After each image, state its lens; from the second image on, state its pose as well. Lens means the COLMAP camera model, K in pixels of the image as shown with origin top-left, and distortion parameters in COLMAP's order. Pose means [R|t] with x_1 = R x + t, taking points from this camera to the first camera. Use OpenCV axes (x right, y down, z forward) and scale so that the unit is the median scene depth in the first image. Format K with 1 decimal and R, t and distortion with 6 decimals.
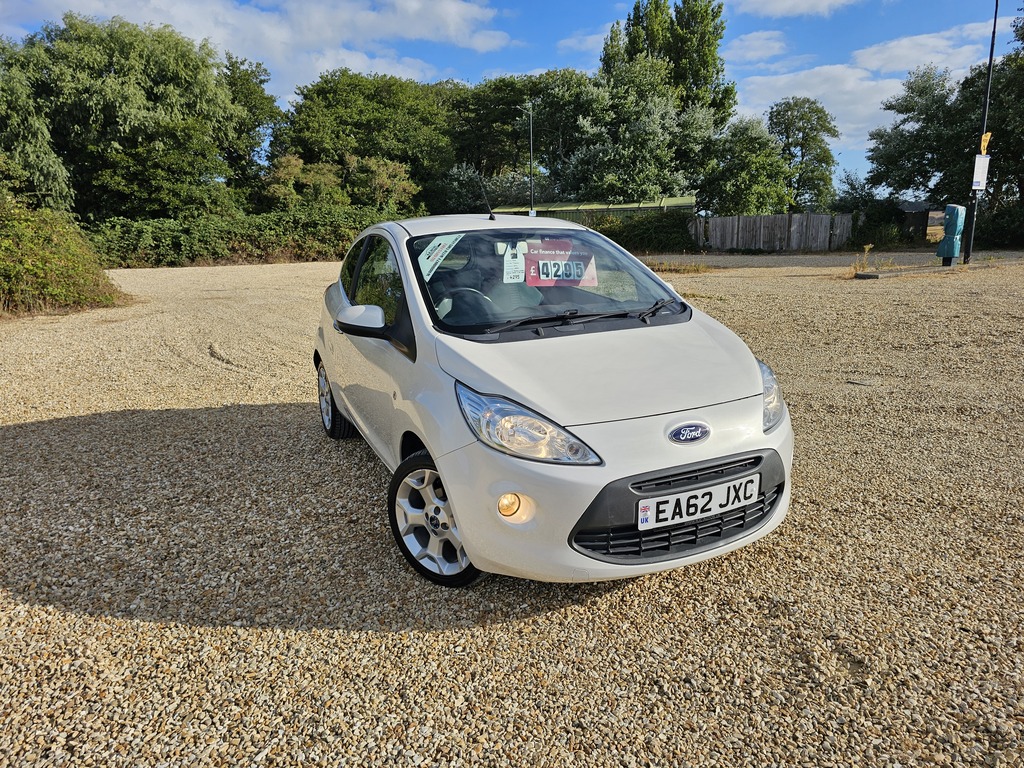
lens RADIAL K [[717.0, 0, 512.0], [0, 717.0, 384.0], [0, 0, 1]] dist [0.007941, 0.001032]
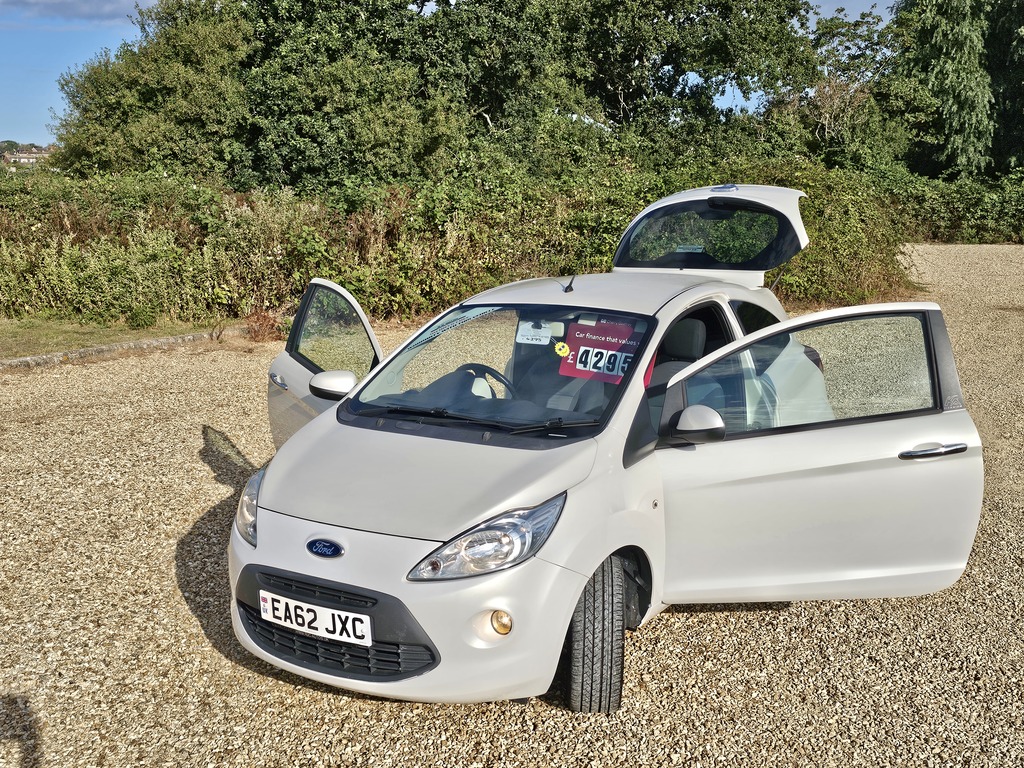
lens RADIAL K [[1197.8, 0, 514.2], [0, 1197.8, 387.4], [0, 0, 1]] dist [0.159569, -0.305039]
pose [[0.509533, 0.171937, -0.843098, 0.184079], [-0.190671, 0.978034, 0.084222, -0.035689], [0.839059, 0.117840, 0.531124, 0.032184]]
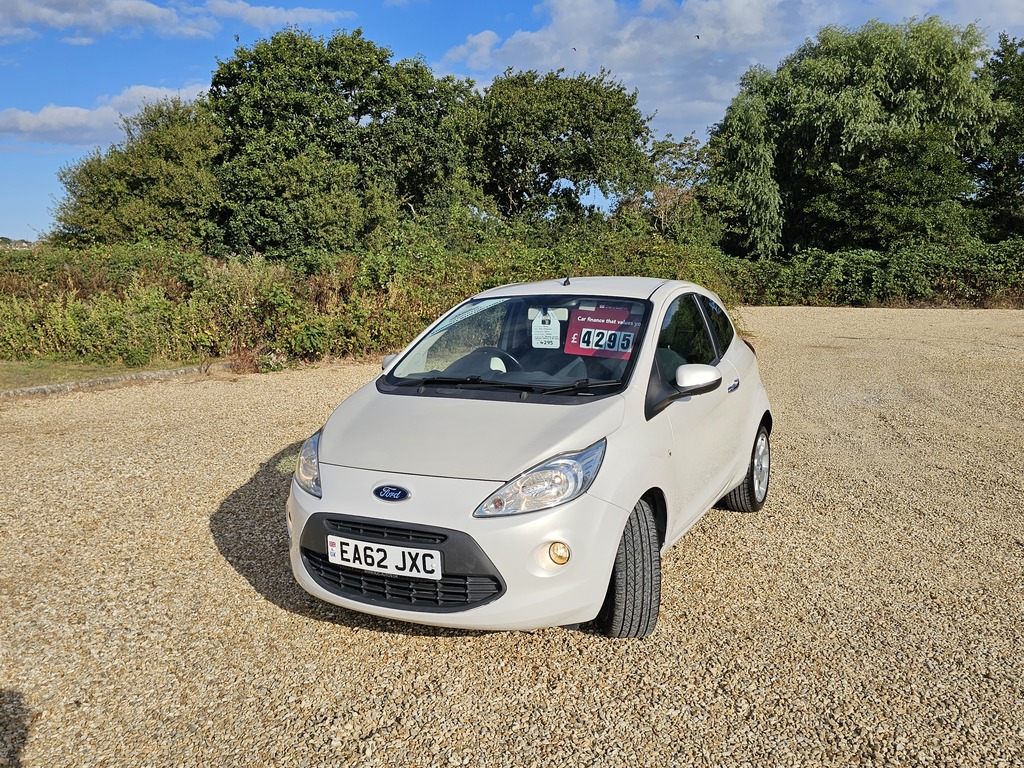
lens RADIAL K [[918.3, 0, 512.0], [0, 918.3, 384.0], [0, 0, 1]] dist [0.133934, -0.202957]
pose [[0.601976, 0.119487, -0.789524, 0.151616], [-0.178232, 0.983903, 0.013010, -0.015244], [0.778369, 0.132886, 0.613582, 0.027476]]
